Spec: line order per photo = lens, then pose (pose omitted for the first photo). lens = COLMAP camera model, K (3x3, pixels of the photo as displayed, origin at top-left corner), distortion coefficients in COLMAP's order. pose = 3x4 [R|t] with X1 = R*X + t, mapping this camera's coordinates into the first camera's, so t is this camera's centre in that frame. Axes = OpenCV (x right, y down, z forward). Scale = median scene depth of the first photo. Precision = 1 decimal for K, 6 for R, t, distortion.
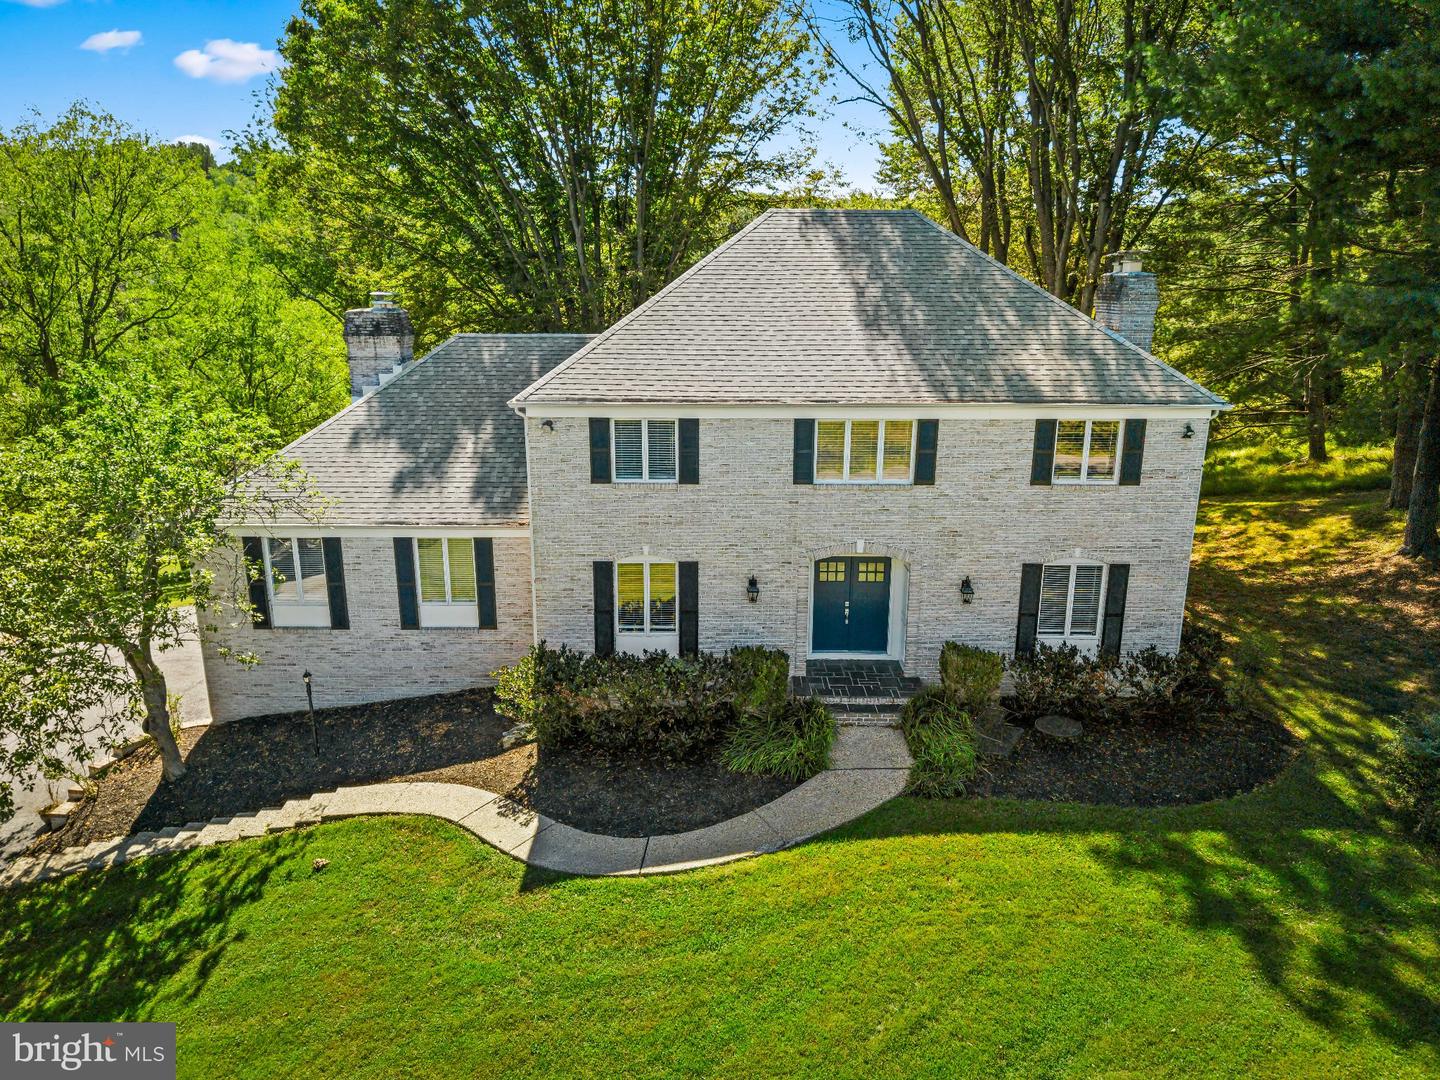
lens RADIAL K [[1006.6, 0, 722.3], [0, 1006.6, 545.9], [0, 0, 1]] dist [0.020217, -0.002804]
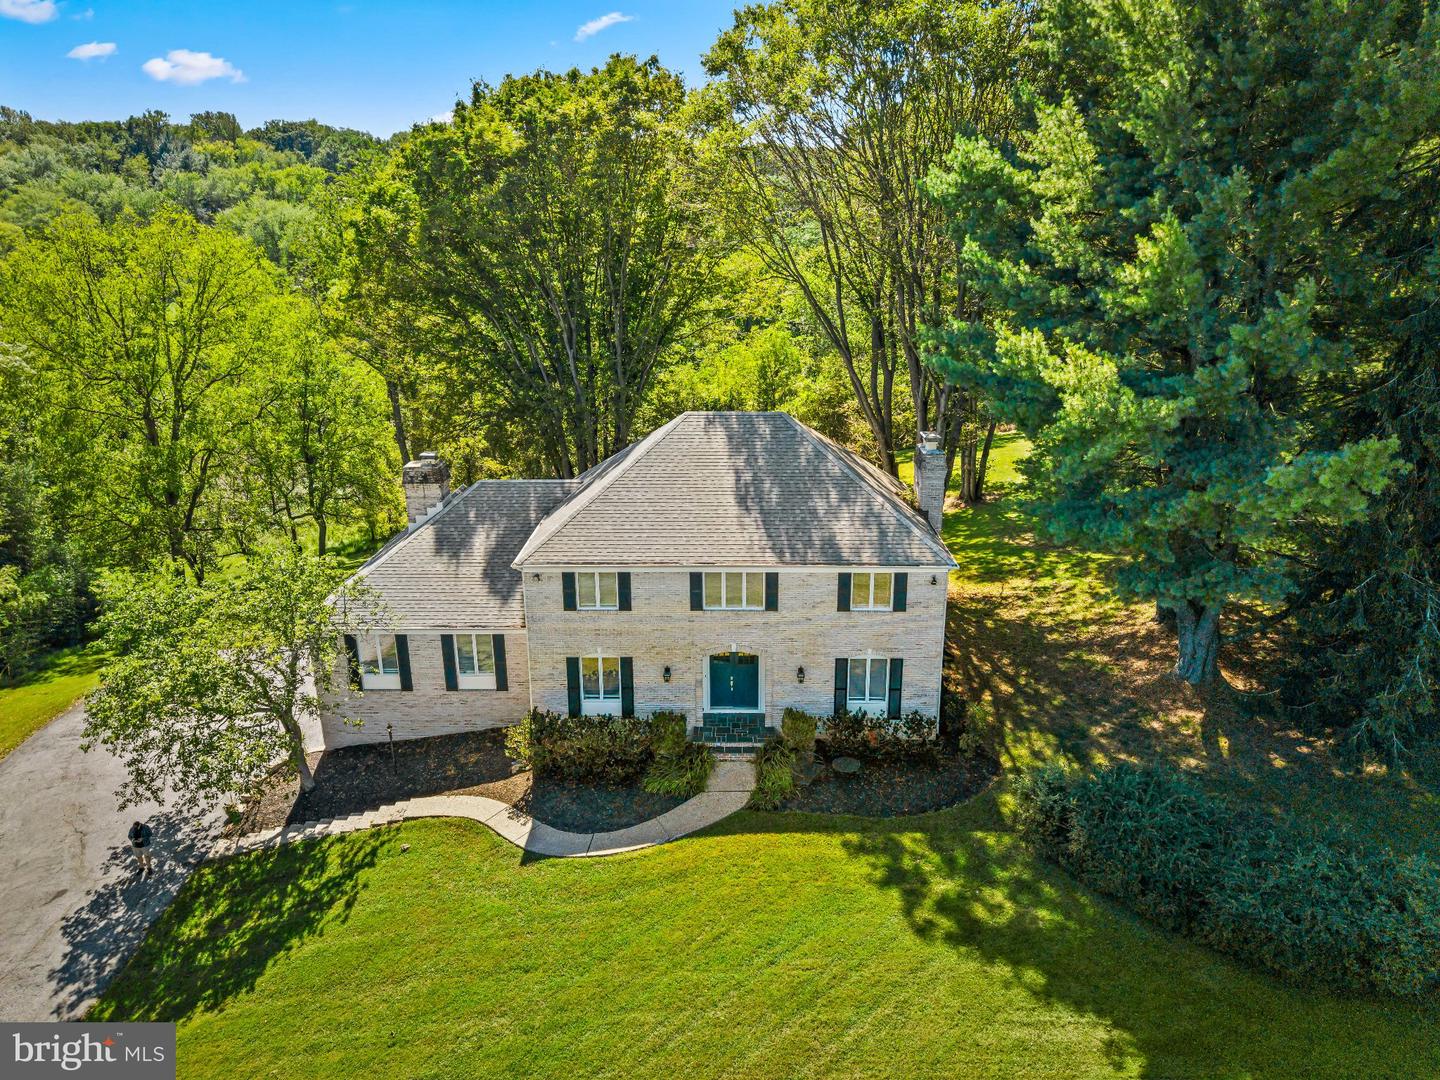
lens RADIAL K [[1006.6, 0, 722.3], [0, 1006.6, 545.9], [0, 0, 1]] dist [0.020217, -0.002804]
pose [[0.999718, -0.002714, -0.023601, 0.162082], [0.003876, 0.998774, 0.049353, -0.247218], [0.023438, -0.049431, 0.998503, -0.598897]]
